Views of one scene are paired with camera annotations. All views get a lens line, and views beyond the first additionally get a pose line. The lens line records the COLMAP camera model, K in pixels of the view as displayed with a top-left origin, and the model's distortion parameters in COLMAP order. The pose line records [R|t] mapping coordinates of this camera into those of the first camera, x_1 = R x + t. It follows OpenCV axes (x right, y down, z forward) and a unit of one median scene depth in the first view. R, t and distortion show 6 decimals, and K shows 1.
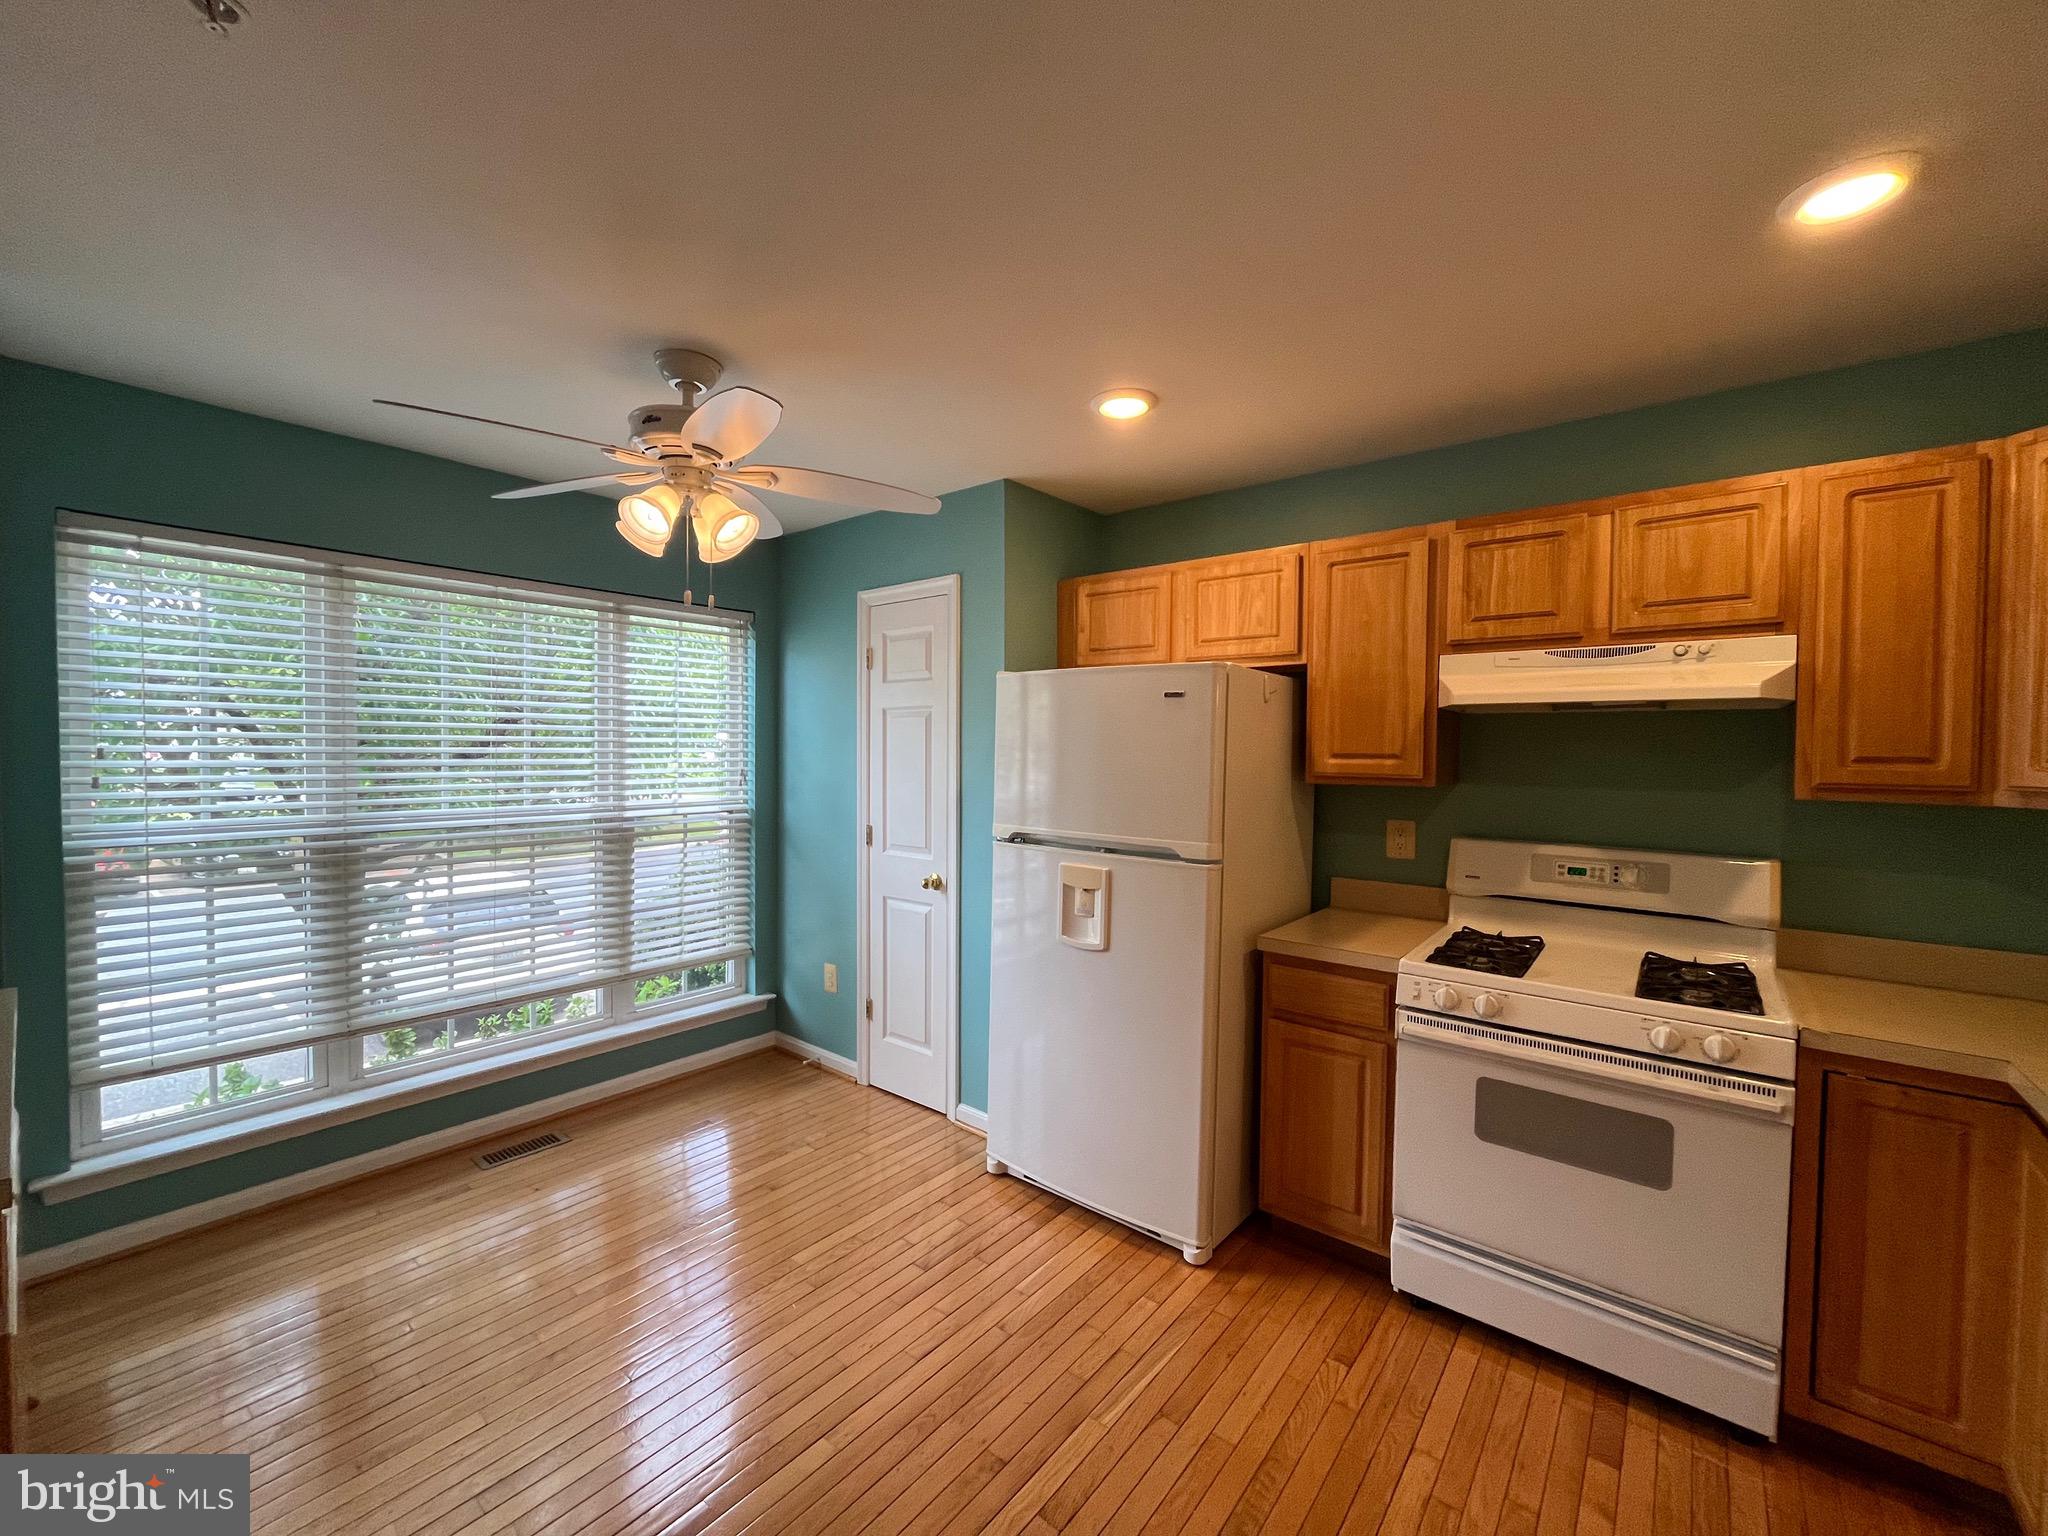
lens RADIAL K [[822.7, 0, 1027.5], [0, 822.7, 770.8], [0, 0, 1]] dist [-0.004423, -0.000344]
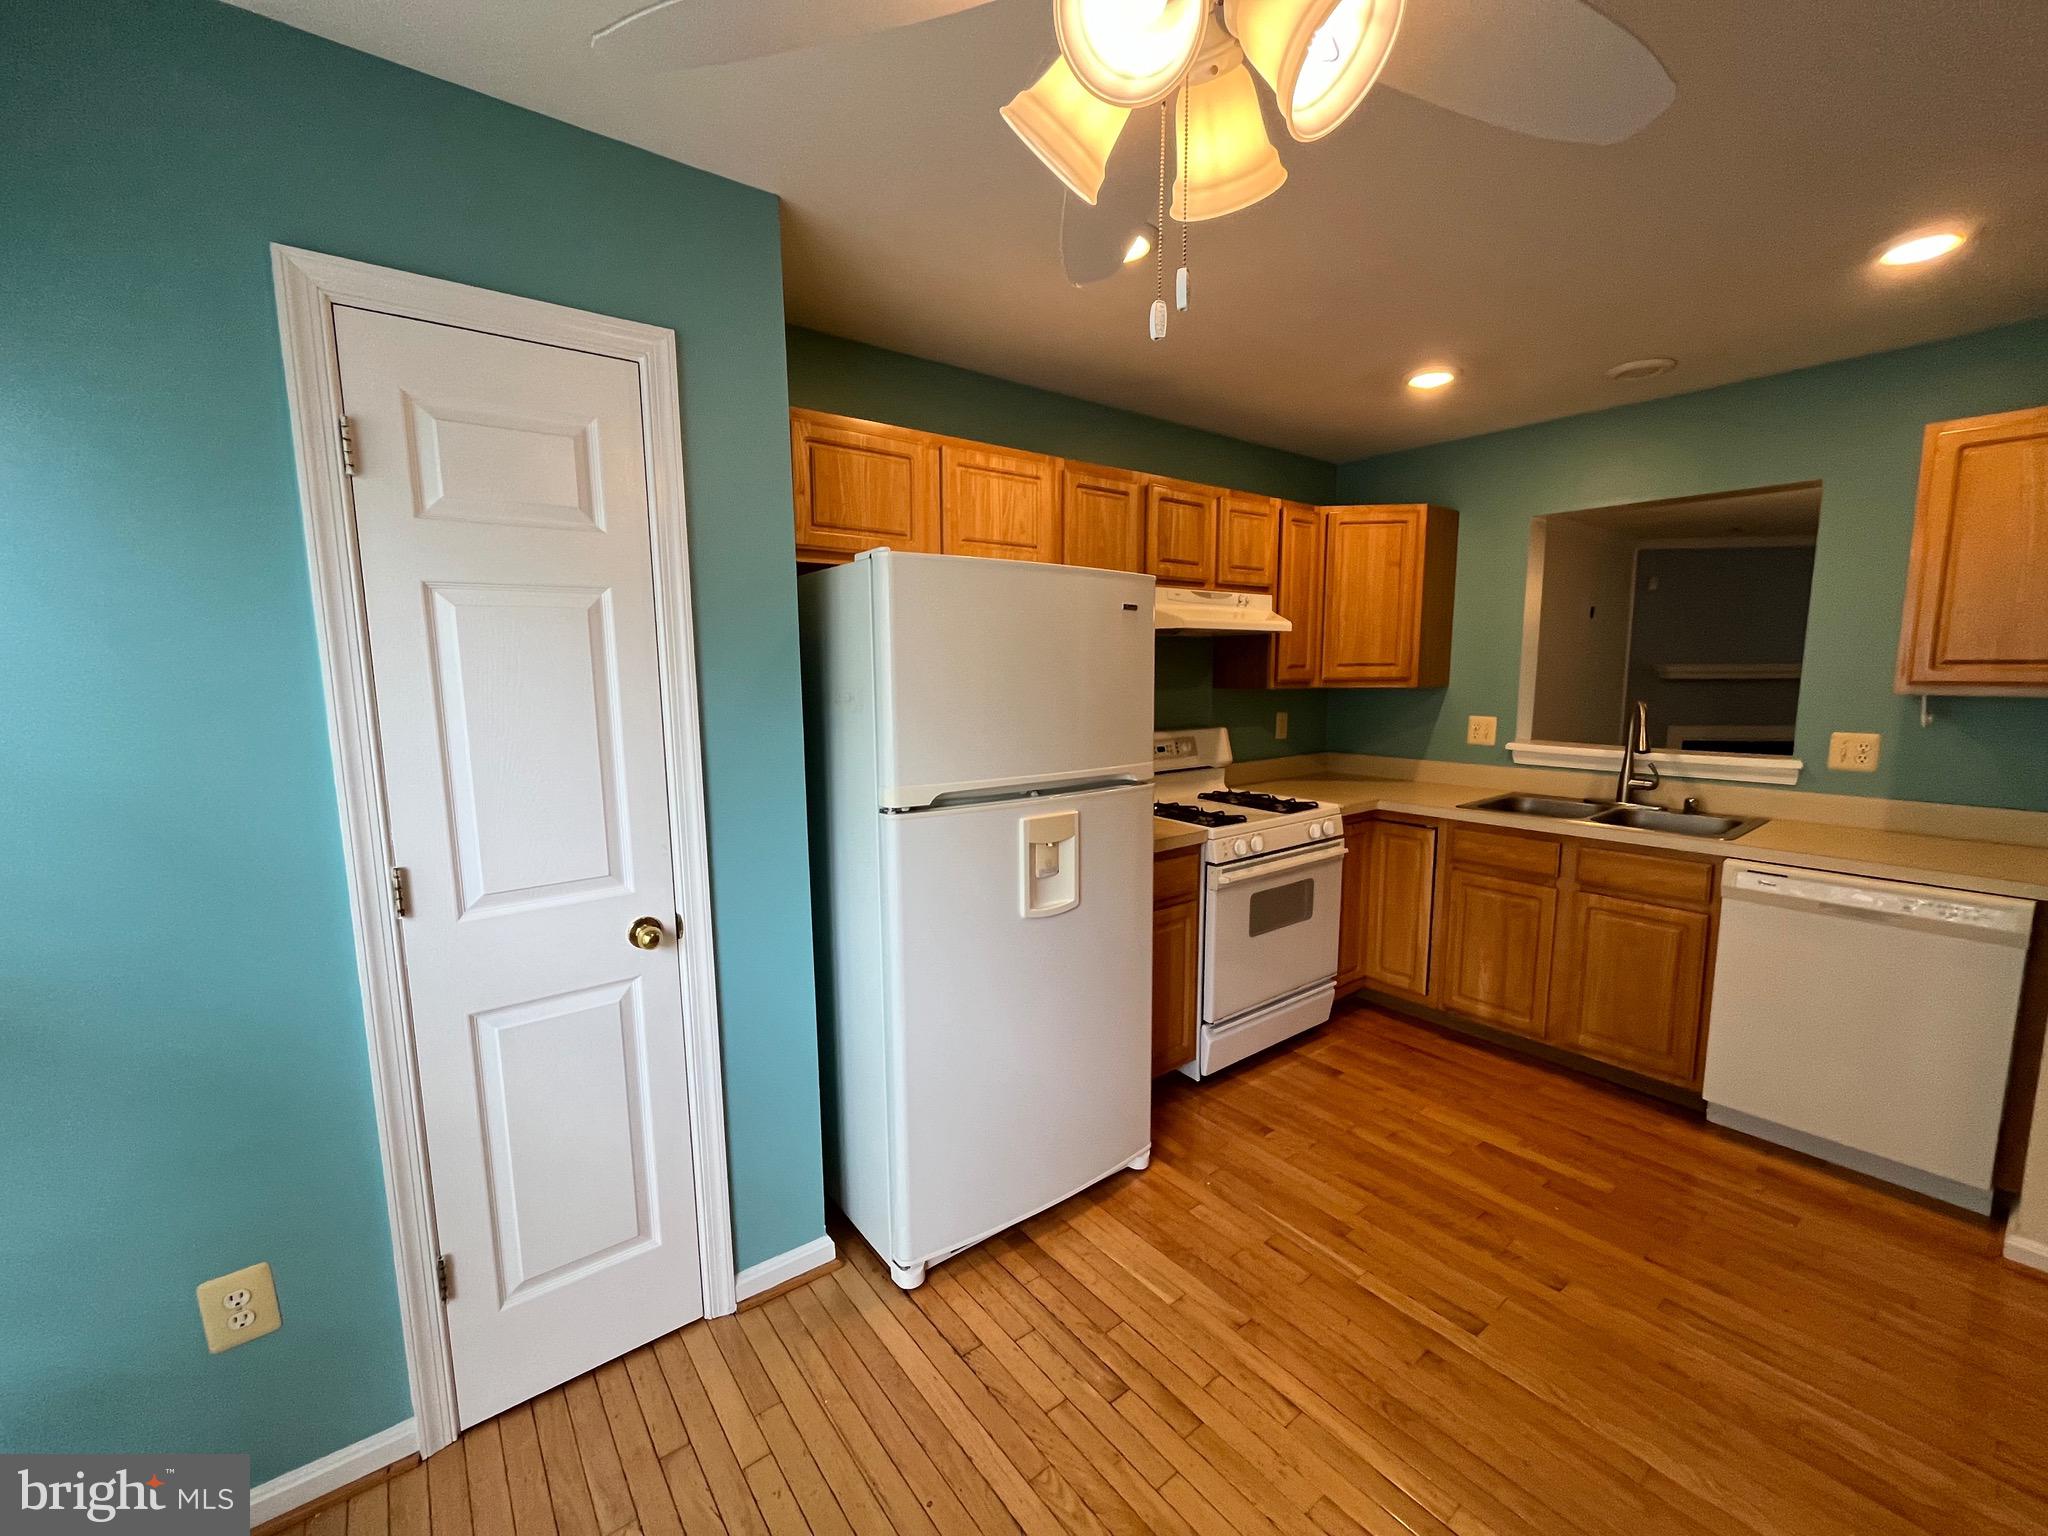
lens RADIAL K [[822.7, 0, 1023.8], [0, 822.7, 769.7], [0, 0, 1]] dist [-0.004423, -0.000344]
pose [[0.232948, -0.135526, 0.962999, -0.743219], [0.036047, 0.990765, 0.130714, -0.036282], [-0.971821, 0.004264, 0.235682, 0.878547]]
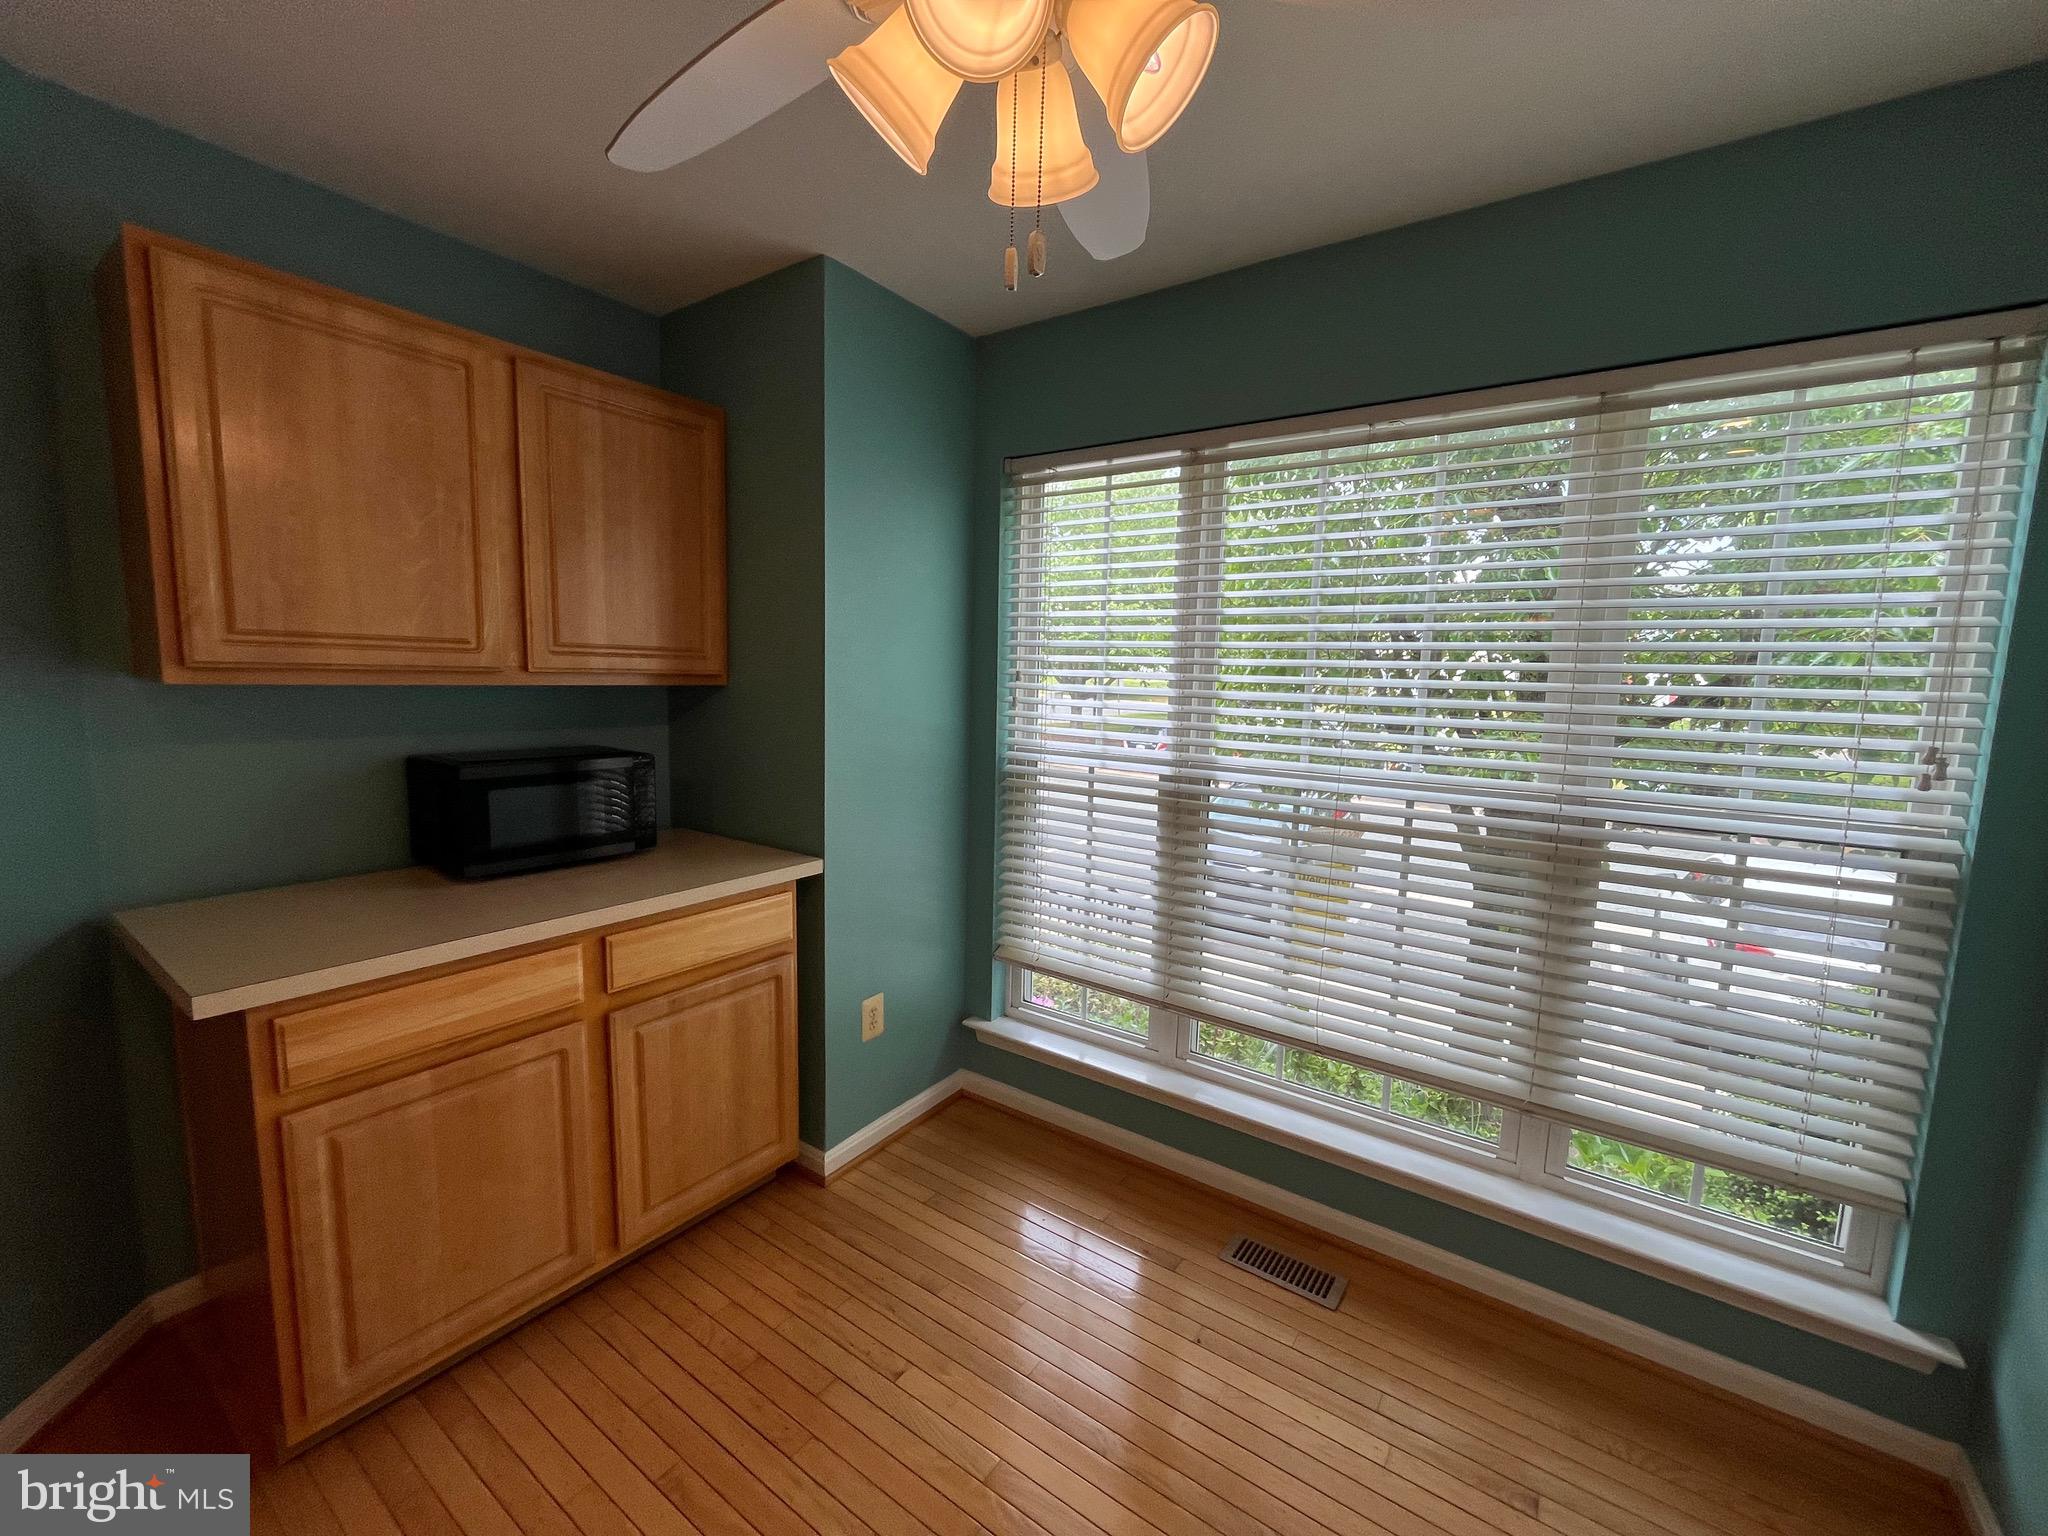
lens RADIAL K [[822.7, 0, 1017.2], [0, 822.7, 781.2], [0, 0, 1]] dist [-0.004423, -0.000344]
pose [[0.059678, 0.119394, -0.991052, 0.000313], [-0.057535, 0.991582, 0.115993, -0.008673], [0.996558, 0.050098, 0.066045, 0.878162]]
